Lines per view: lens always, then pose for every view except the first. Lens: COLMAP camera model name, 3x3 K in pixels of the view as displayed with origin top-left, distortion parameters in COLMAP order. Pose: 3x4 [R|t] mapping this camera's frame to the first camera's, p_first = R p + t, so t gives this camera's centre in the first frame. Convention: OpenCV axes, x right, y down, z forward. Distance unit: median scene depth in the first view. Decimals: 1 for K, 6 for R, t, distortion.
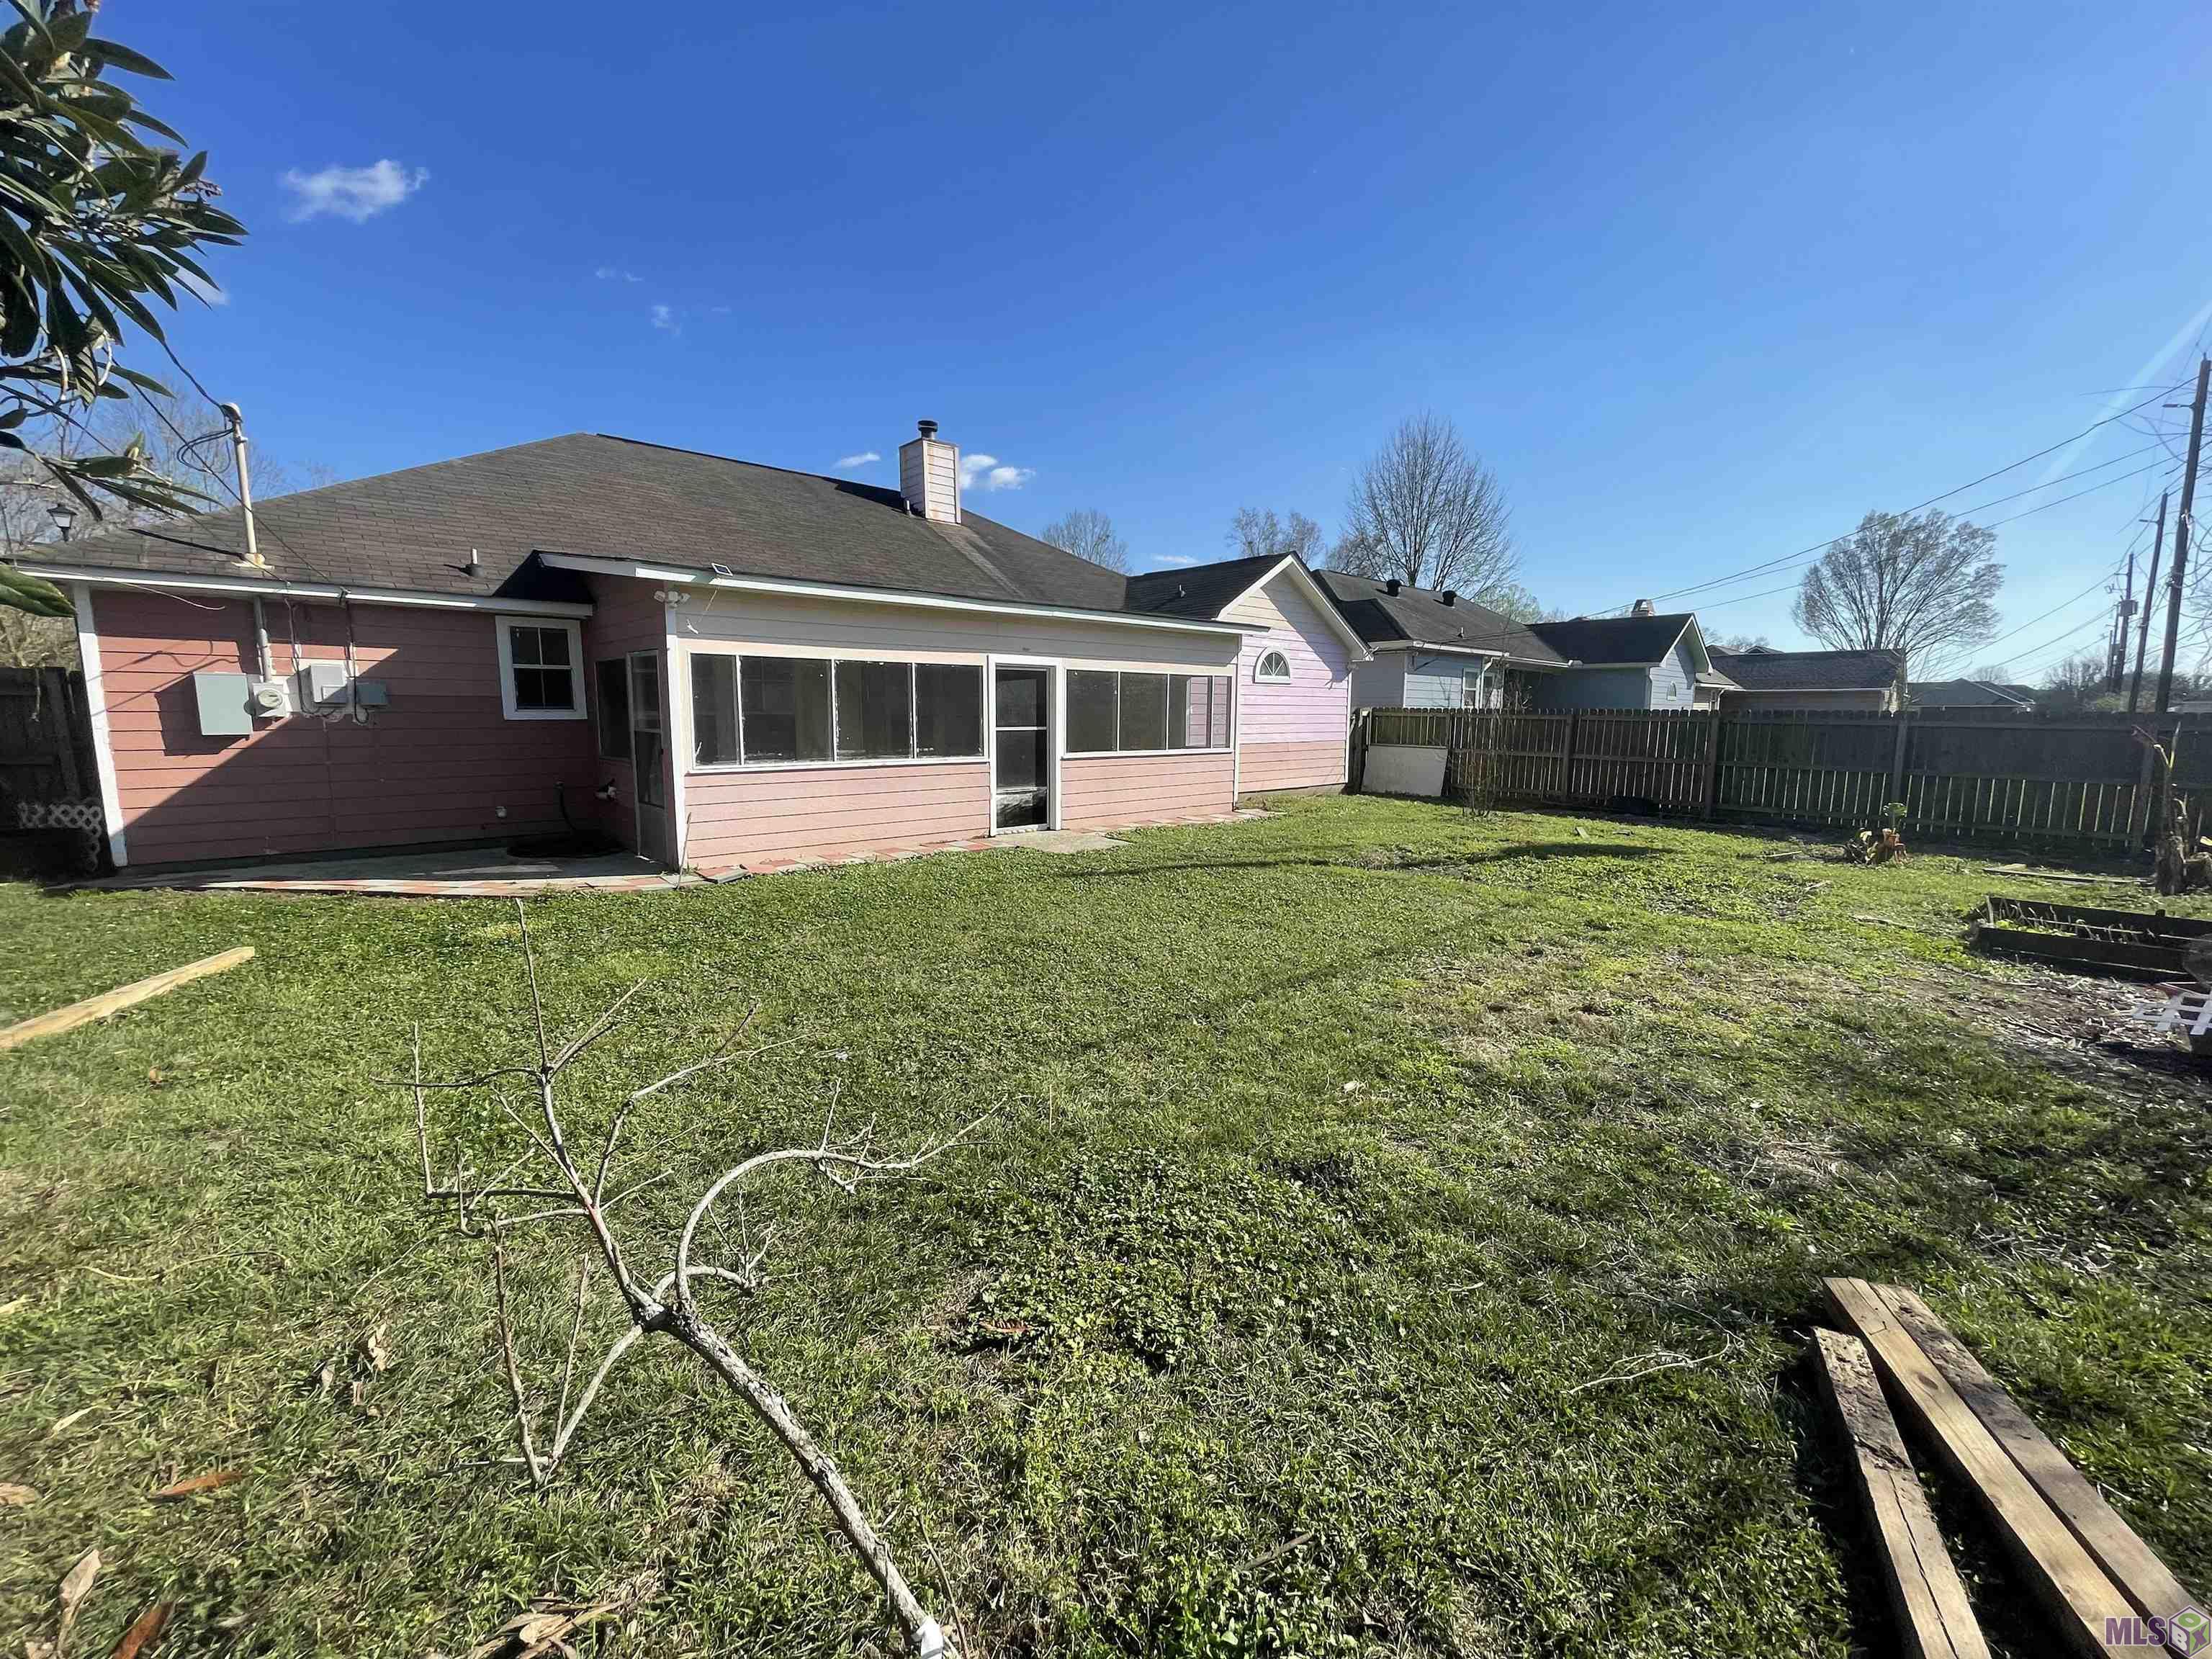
lens RADIAL K [[898.6, 0, 1106.0], [0, 898.6, 829.5], [0, 0, 1]] dist [-0.000749, -0.000271]
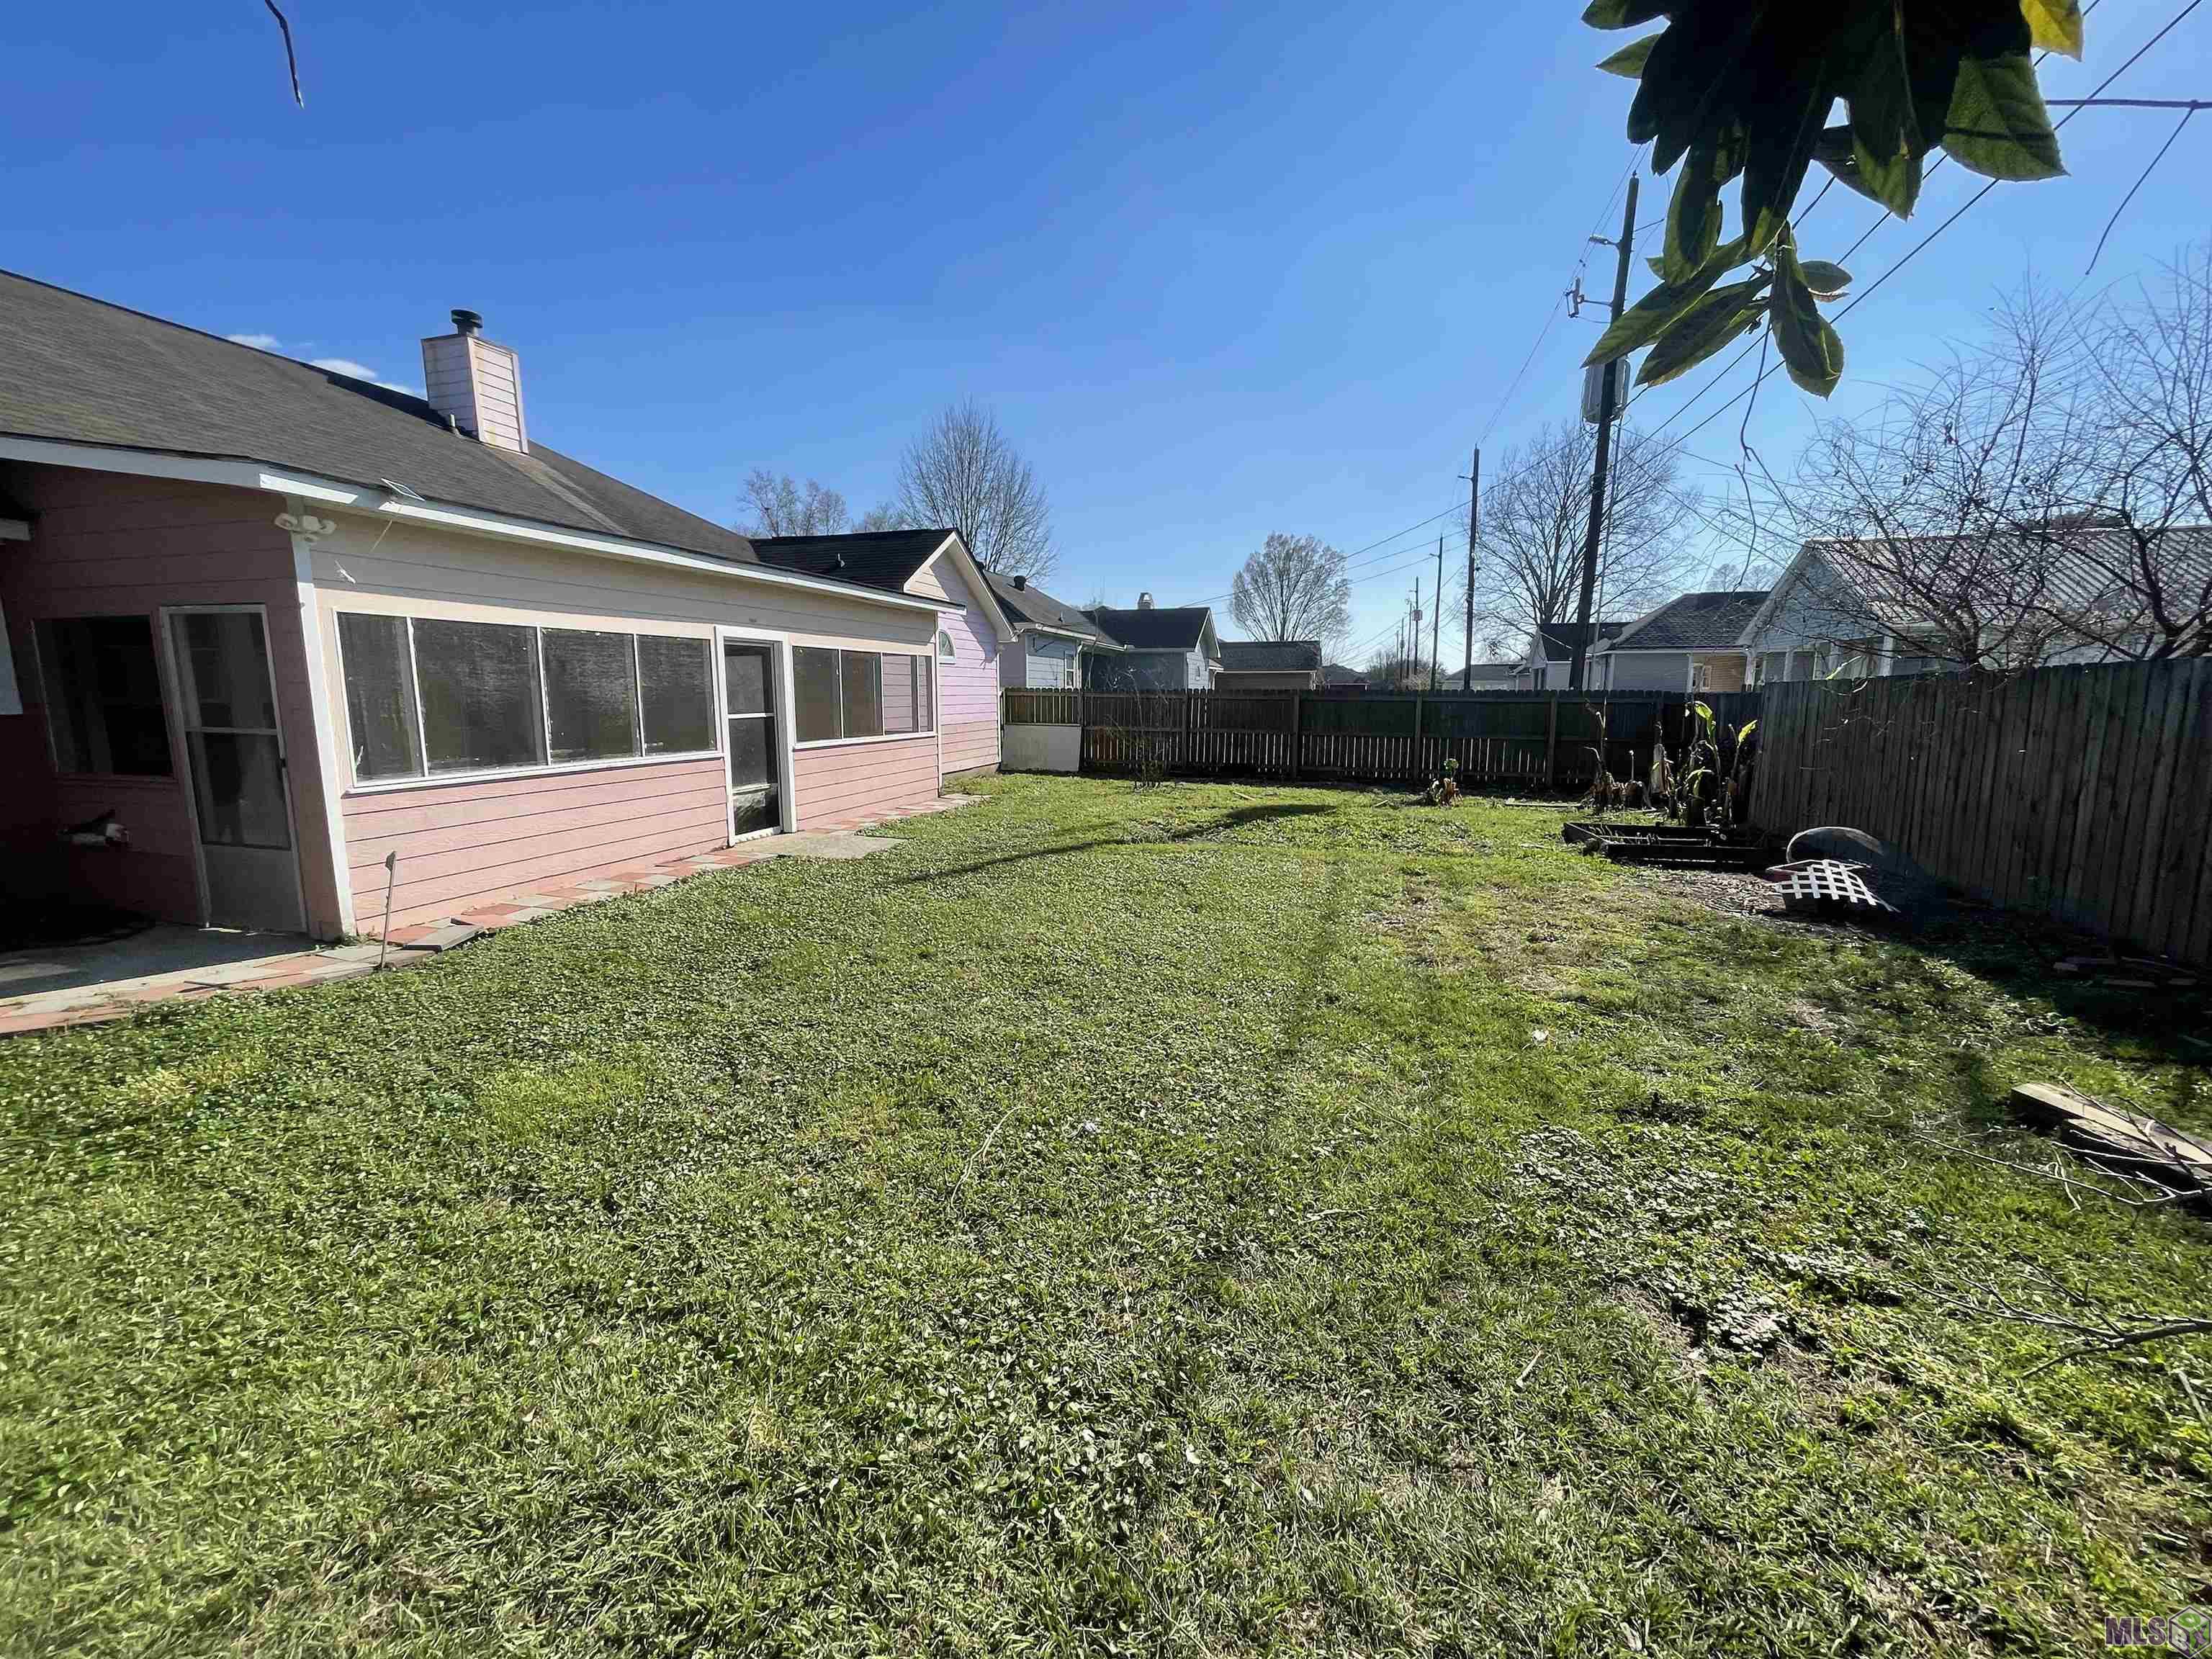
lens RADIAL K [[898.6, 0, 1106.0], [0, 898.6, 829.5], [0, 0, 1]] dist [-0.000749, -0.000271]
pose [[0.855235, -0.083768, 0.511426, -0.245060], [0.071557, 0.996485, 0.043554, -0.018627], [-0.513277, -0.000653, 0.858223, 0.106013]]
